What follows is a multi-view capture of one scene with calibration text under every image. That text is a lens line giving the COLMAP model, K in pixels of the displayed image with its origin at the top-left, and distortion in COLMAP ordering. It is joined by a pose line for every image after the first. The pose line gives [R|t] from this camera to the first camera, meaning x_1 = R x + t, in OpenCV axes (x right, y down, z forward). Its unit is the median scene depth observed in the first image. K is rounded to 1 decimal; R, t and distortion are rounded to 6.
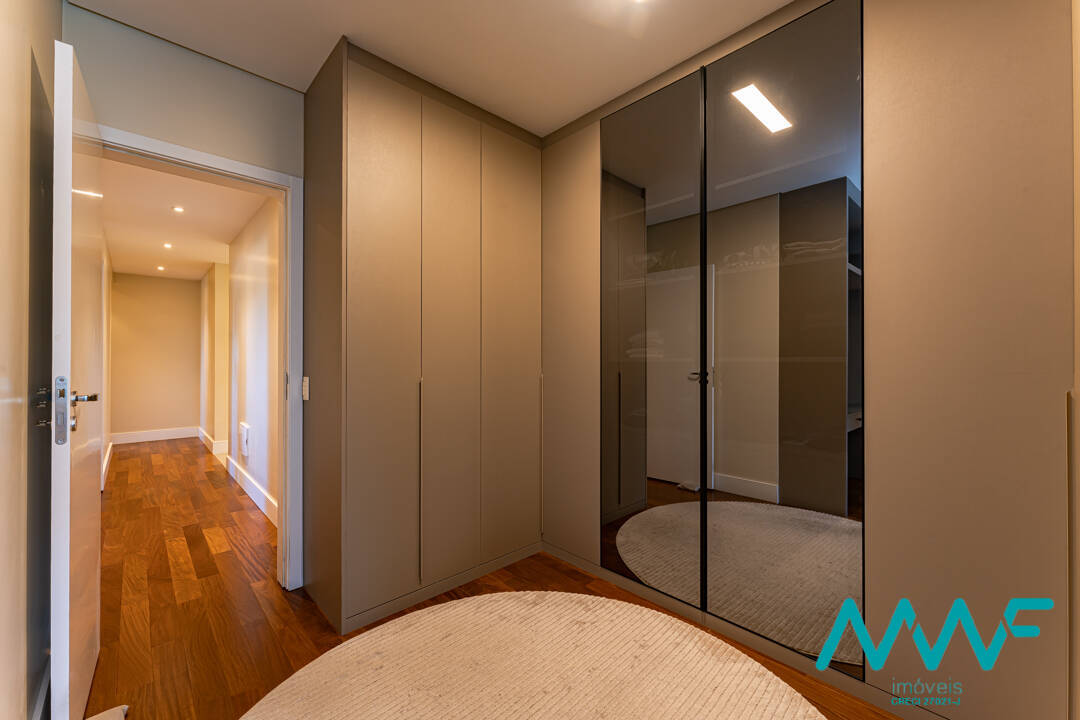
lens RADIAL K [[438.9, 0, 534.0], [0, 438.9, 359.3], [0, 0, 1]] dist [0.002598, 0.000181]
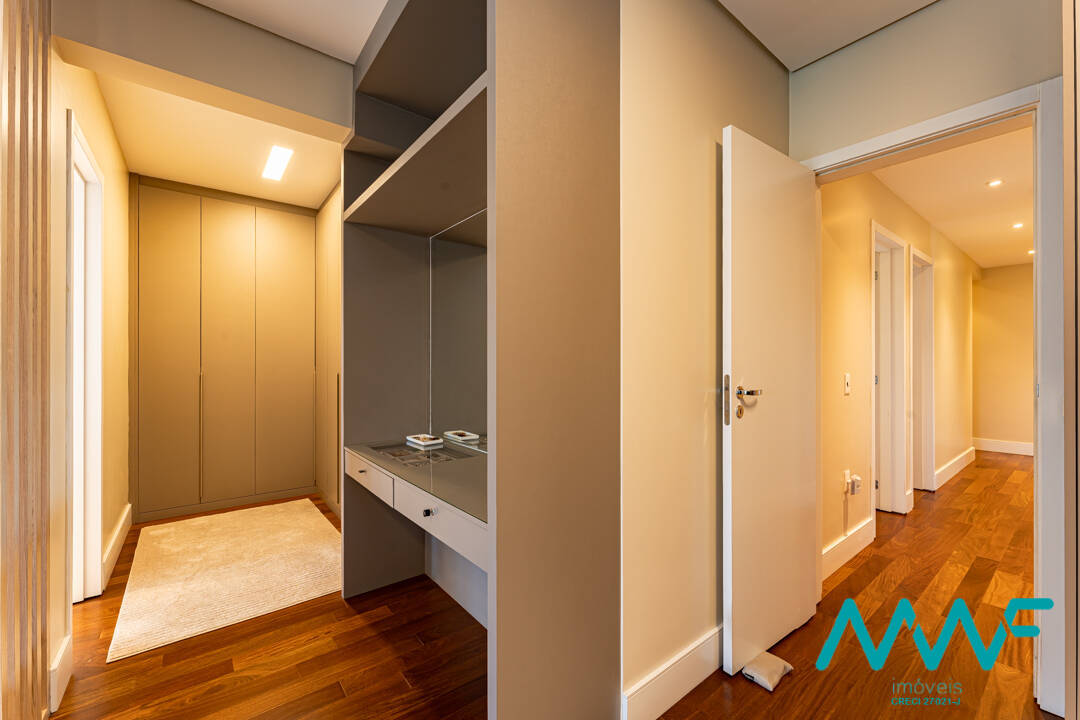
lens RADIAL K [[438.9, 0, 534.0], [0, 438.9, 362.8], [0, 0, 1]] dist [0.002598, 0.000181]
pose [[-0.085722, 0.002851, -0.996315, 0.146886], [0.003724, 0.999990, 0.002541, -0.001151], [0.996312, -0.003492, -0.085732, 0.248430]]
